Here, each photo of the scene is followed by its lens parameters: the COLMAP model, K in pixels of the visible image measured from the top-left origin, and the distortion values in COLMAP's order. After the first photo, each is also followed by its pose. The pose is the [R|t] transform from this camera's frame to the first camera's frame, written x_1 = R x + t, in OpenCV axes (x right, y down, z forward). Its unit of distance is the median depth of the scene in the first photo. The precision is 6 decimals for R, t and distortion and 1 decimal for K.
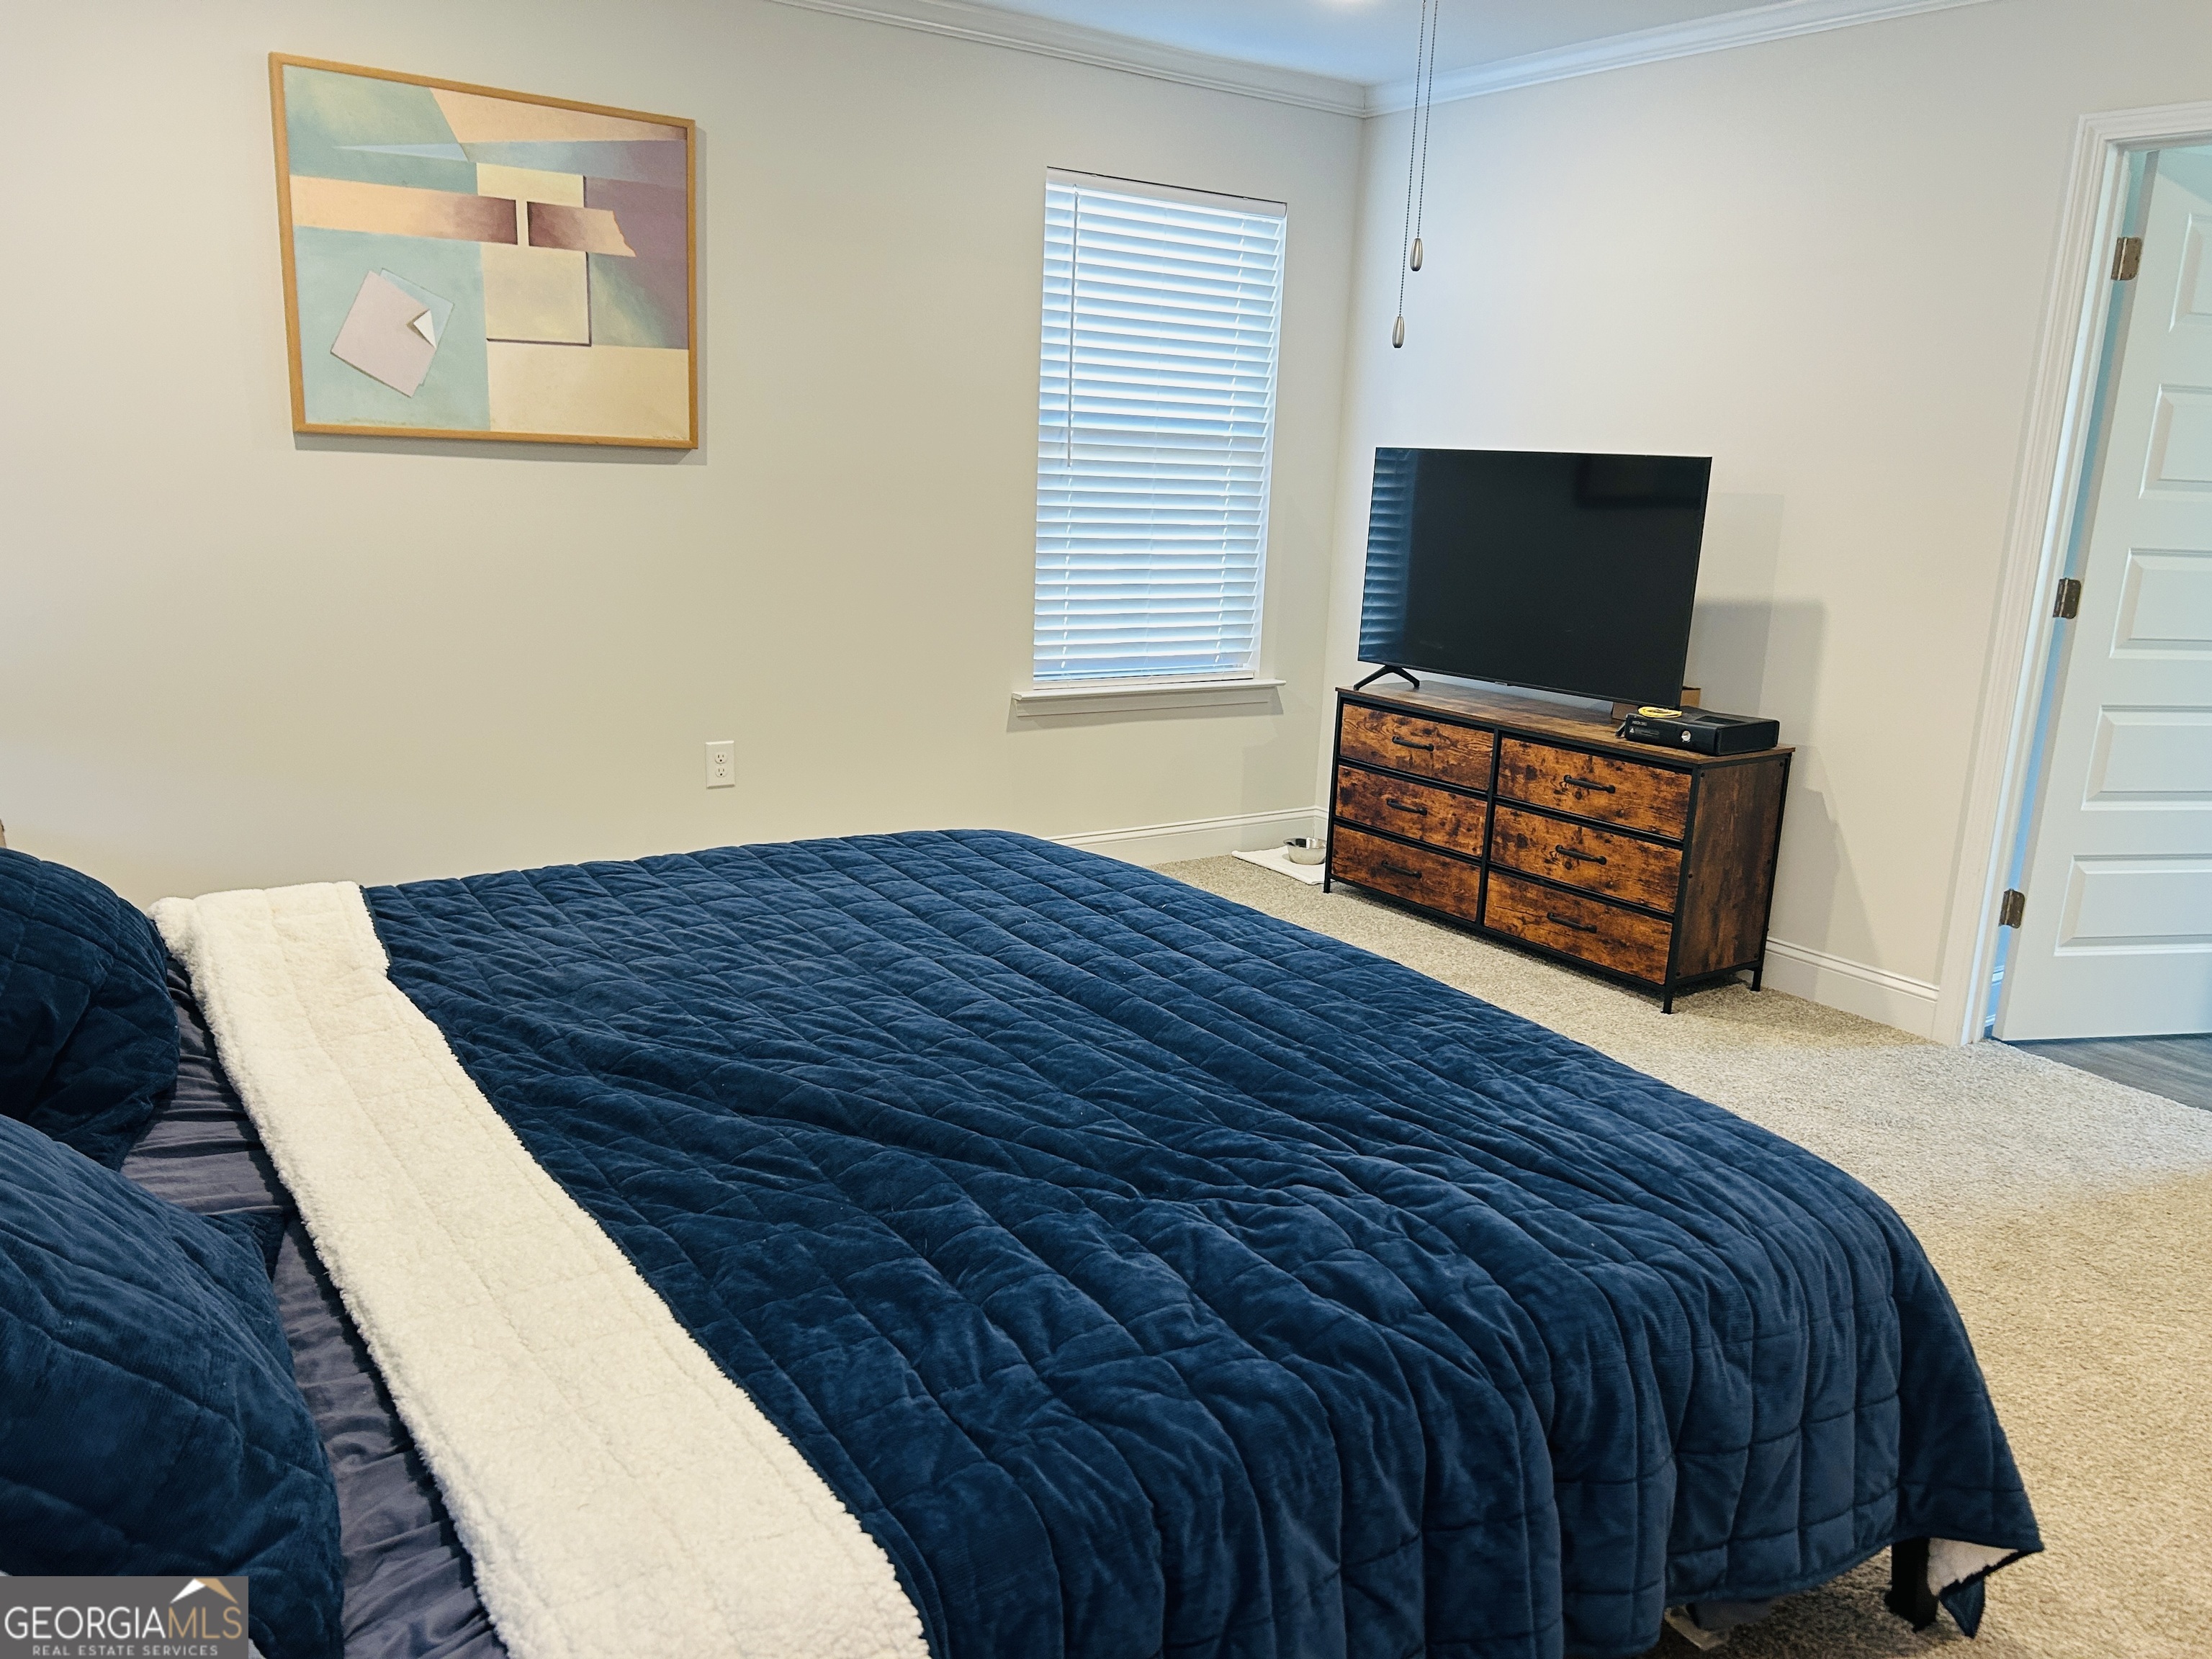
lens RADIAL K [[1665.3, 0, 1109.8], [0, 1665.3, 822.9], [0, 0, 1]] dist [0.052453, -0.053182]
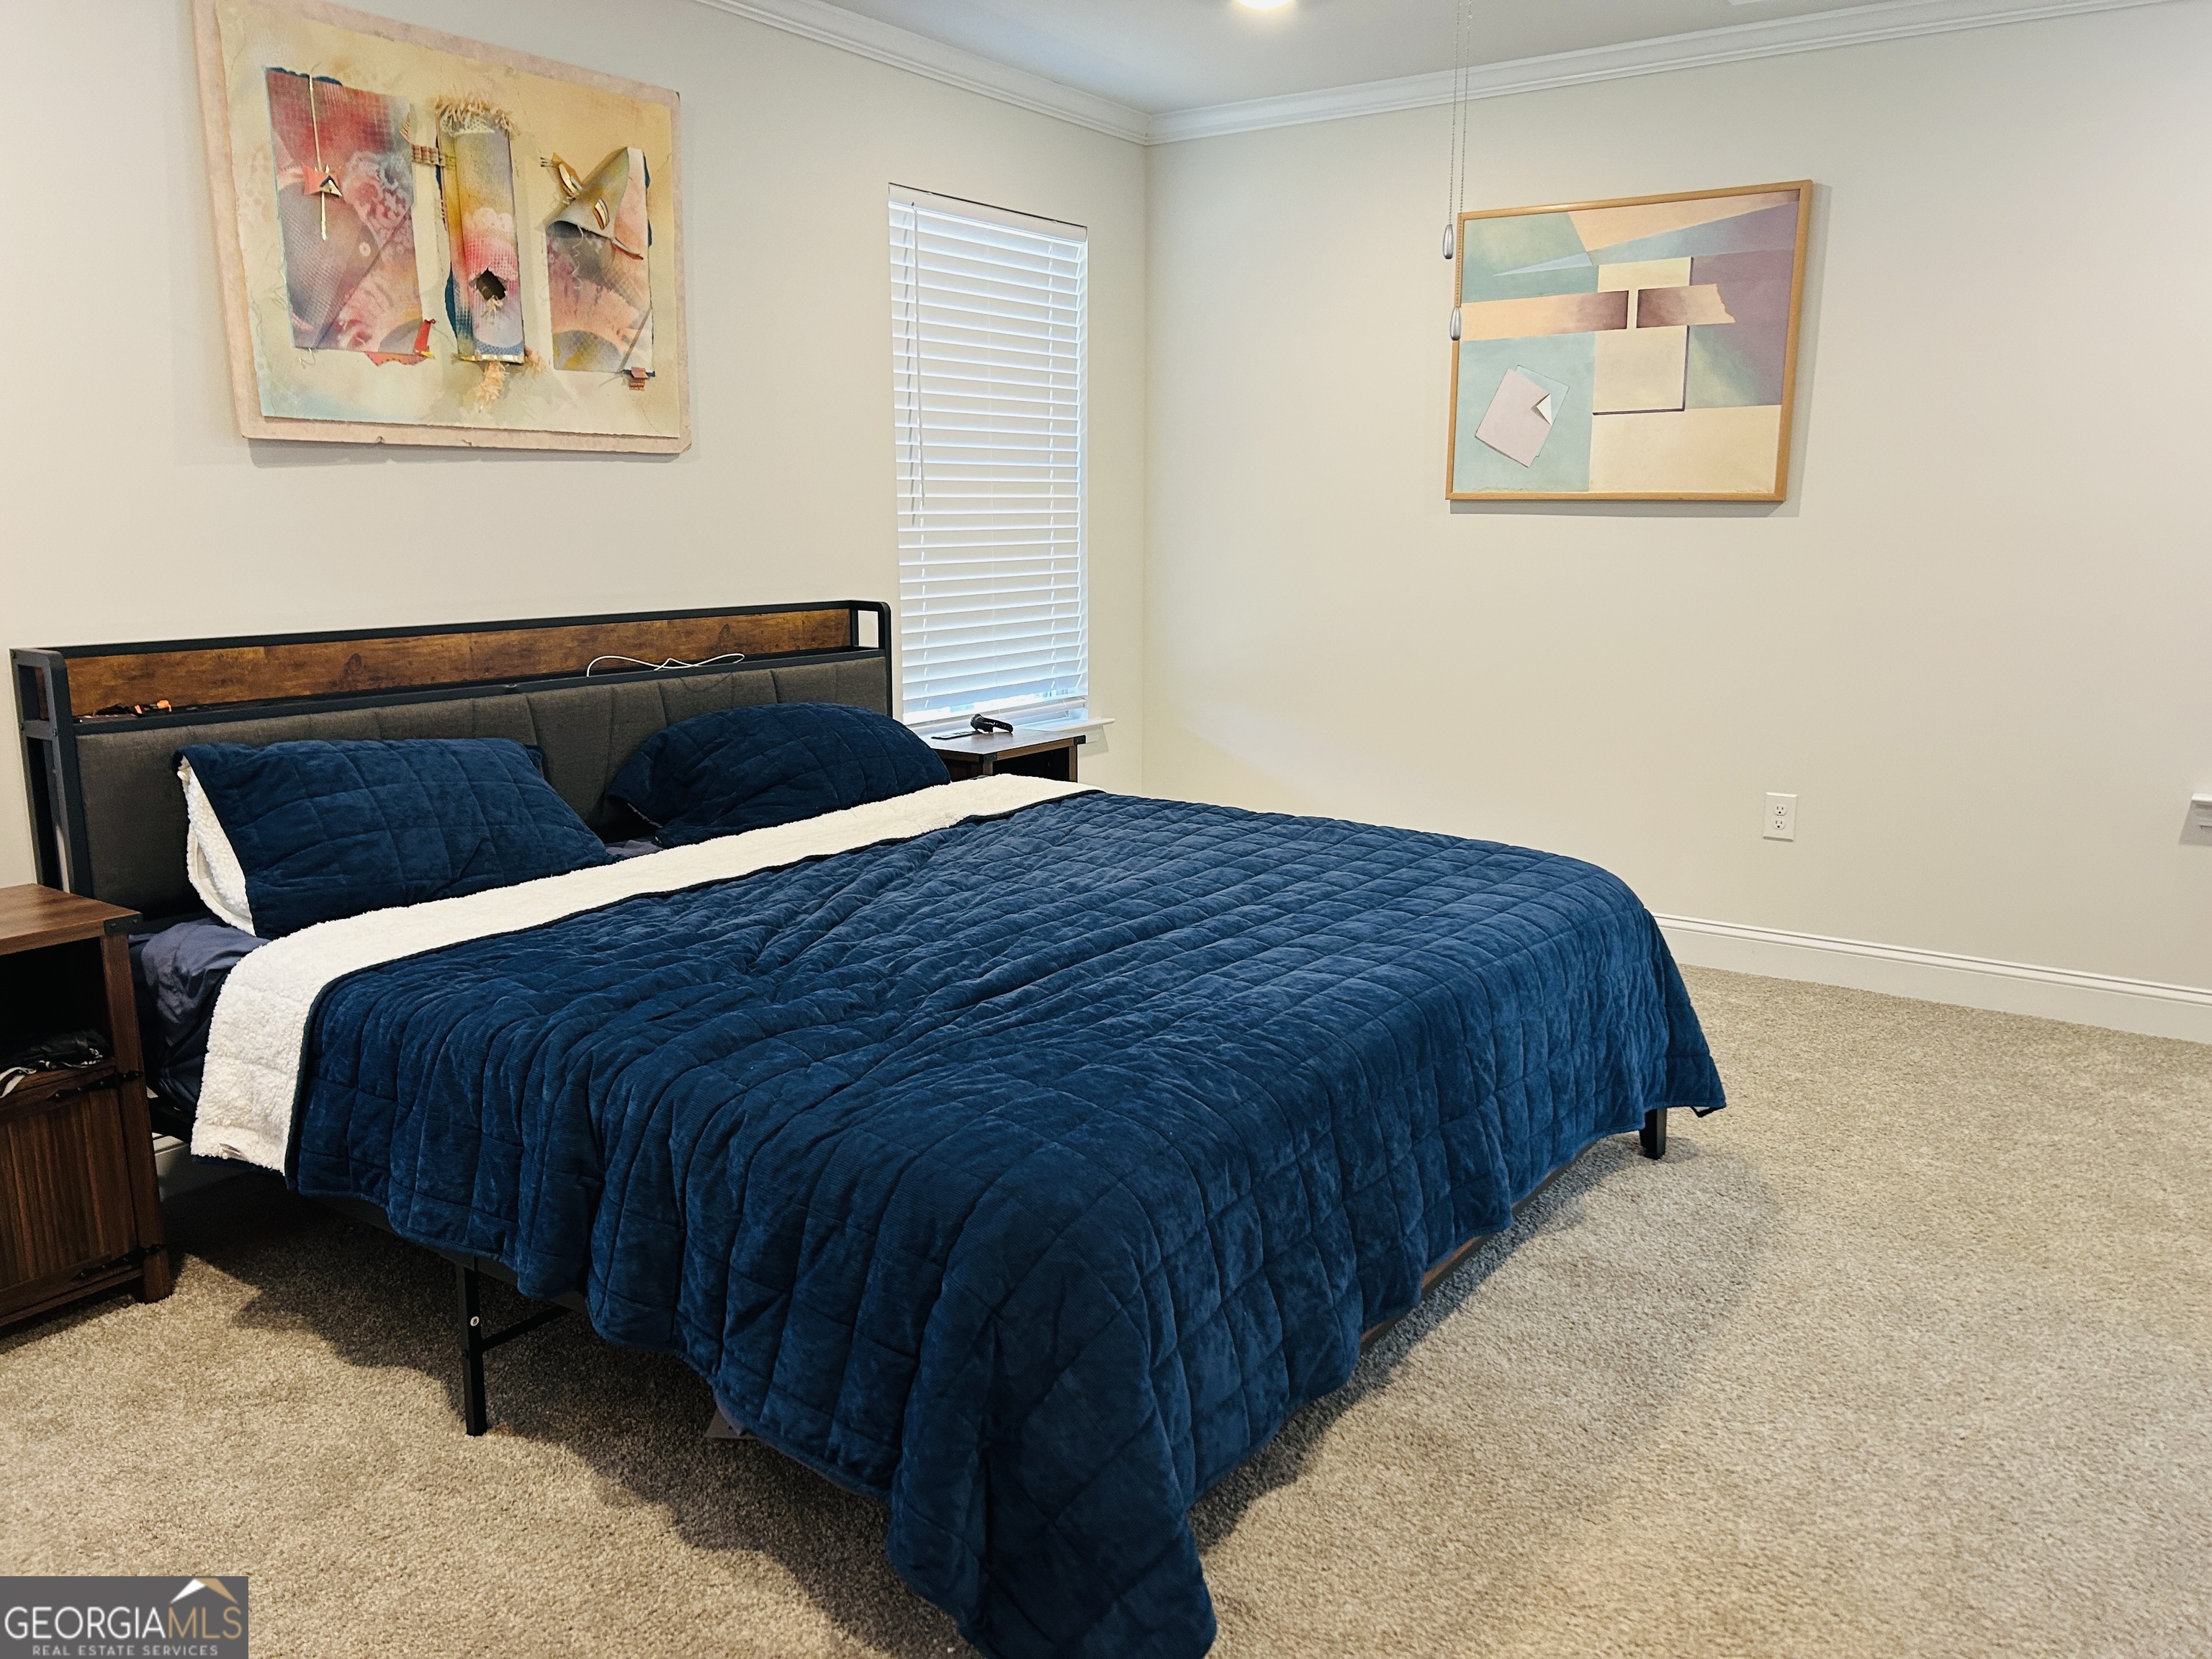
lens RADIAL K [[1665.3, 0, 1114.6], [0, 1665.3, 836.1], [0, 0, 1]] dist [0.052453, -0.053182]
pose [[0.377687, 0.138674, -0.915490, 0.616754], [-0.200001, 0.977599, 0.065571, -0.011768], [0.904075, 0.158334, 0.396962, 0.289190]]
